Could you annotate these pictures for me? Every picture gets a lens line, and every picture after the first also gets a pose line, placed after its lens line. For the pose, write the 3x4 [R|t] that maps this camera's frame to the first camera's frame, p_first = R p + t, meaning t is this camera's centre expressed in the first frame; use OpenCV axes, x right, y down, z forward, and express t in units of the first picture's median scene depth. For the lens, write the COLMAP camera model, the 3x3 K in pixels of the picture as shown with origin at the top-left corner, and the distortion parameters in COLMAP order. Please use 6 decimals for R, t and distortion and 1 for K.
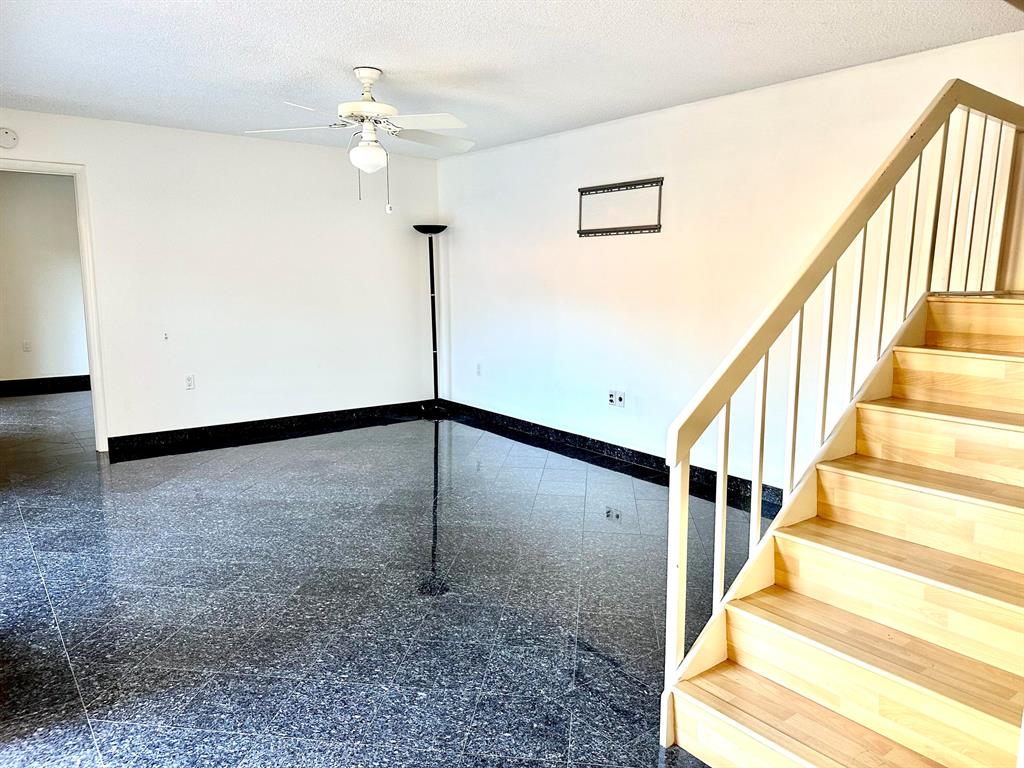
lens RADIAL K [[709.4, 0, 515.0], [0, 709.4, 385.8], [0, 0, 1]] dist [0.024673, -0.040505]
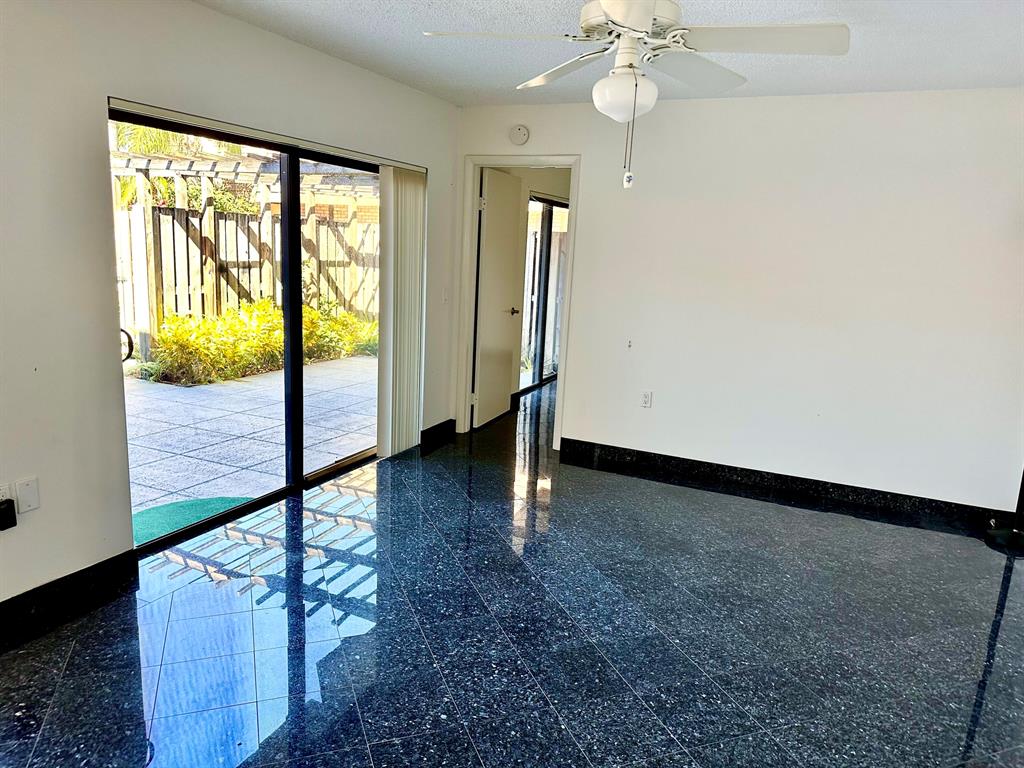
lens RADIAL K [[709.4, 0, 512.1], [0, 709.4, 384.9], [0, 0, 1]] dist [0.024673, -0.040505]
pose [[0.460713, 0.188836, -0.867228, 0.225094], [-0.187255, 0.975791, 0.112996, -0.094083], [0.867571, 0.110333, 0.484920, 0.462446]]
